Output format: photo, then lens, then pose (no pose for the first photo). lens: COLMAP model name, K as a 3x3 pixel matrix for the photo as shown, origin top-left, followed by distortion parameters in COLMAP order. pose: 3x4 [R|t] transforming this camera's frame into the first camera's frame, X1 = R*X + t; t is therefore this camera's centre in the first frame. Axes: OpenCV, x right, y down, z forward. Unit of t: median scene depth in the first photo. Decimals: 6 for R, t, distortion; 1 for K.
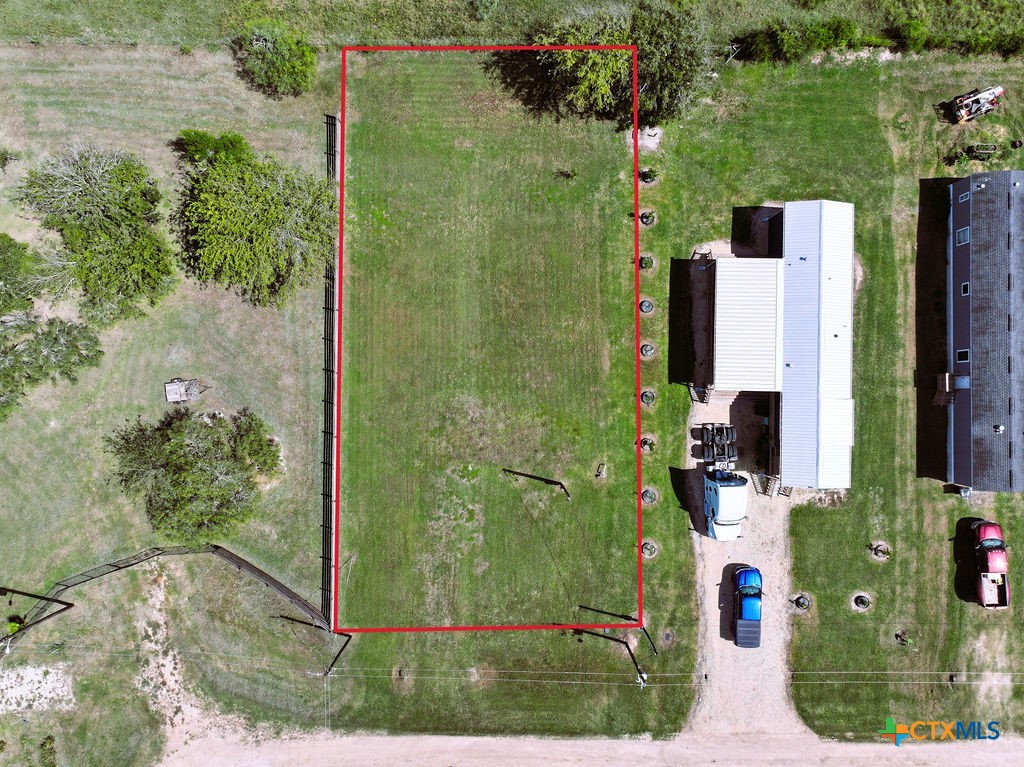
lens RADIAL K [[712.7, 0, 514.7], [0, 712.7, 386.7], [0, 0, 1]] dist [0.004362, 0.009903]
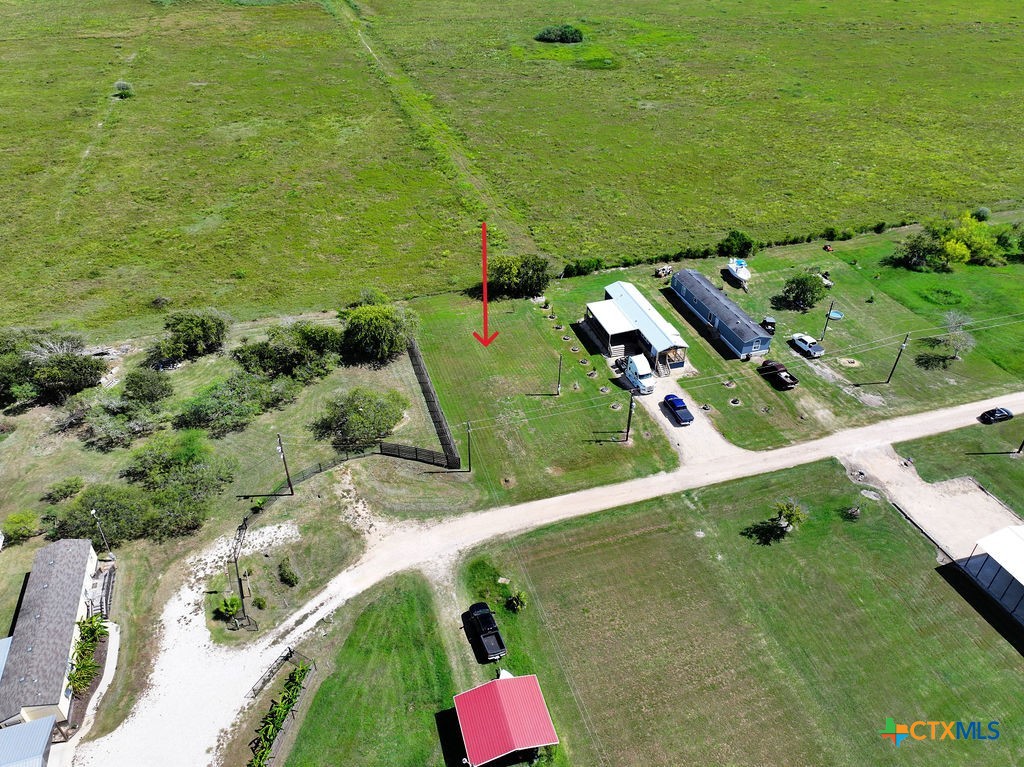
lens RADIAL K [[712.7, 0, 514.7], [0, 712.7, 386.7], [0, 0, 1]] dist [0.004362, 0.009903]
pose [[0.951143, -0.182115, 0.249320, -0.495457], [0.308669, 0.579293, -0.754415, 1.472930], [-0.007039, 0.794515, 0.607204, -0.133872]]
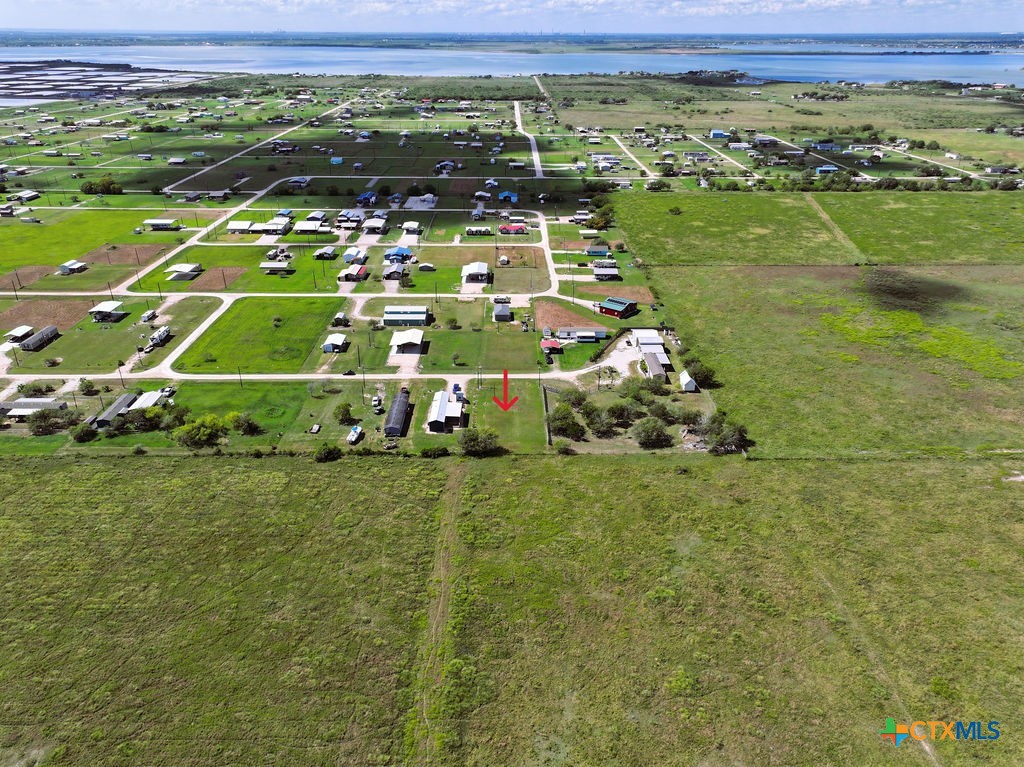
lens RADIAL K [[712.7, 0, 514.7], [0, 712.7, 386.7], [0, 0, 1]] dist [0.004362, 0.009903]
pose [[-0.999801, -0.002032, -0.019829, 0.027352], [-0.017058, -0.427430, 0.903888, -3.854713], [-0.010312, 0.904046, 0.427310, -1.006147]]
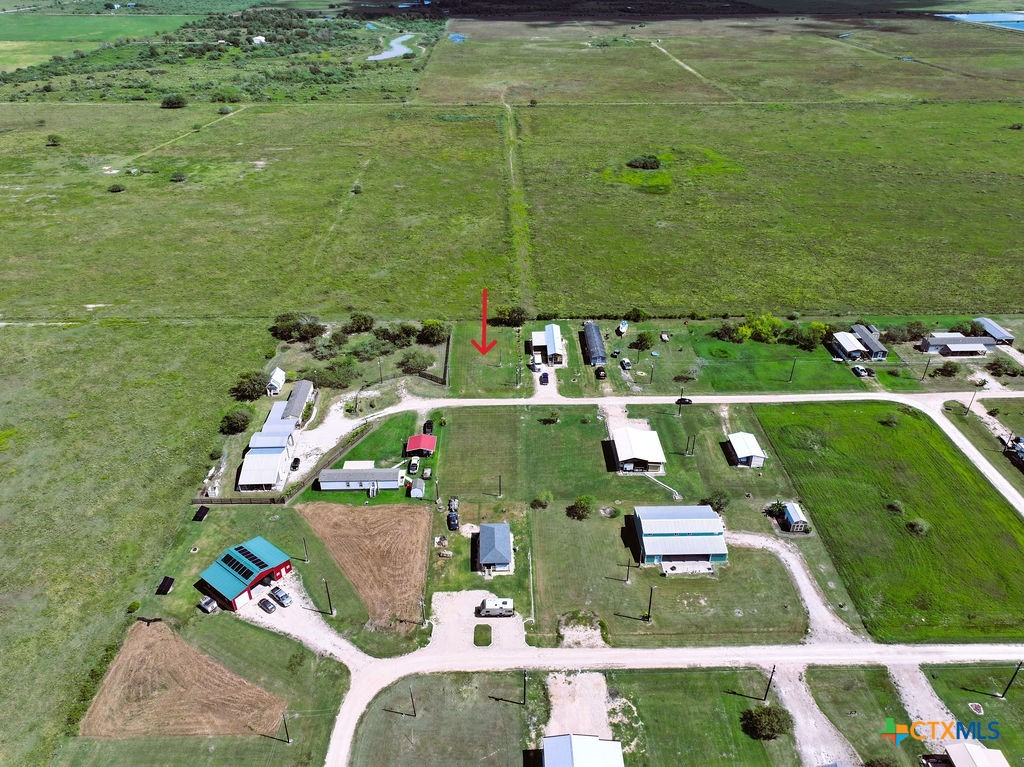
lens RADIAL K [[712.7, 0, 514.7], [0, 712.7, 386.7], [0, 0, 1]] dist [0.004362, 0.009903]
pose [[0.999463, -0.021086, 0.025067, 0.040031], [0.032531, 0.549461, -0.834886, 3.704604], [0.003831, 0.835253, 0.549852, -1.213482]]
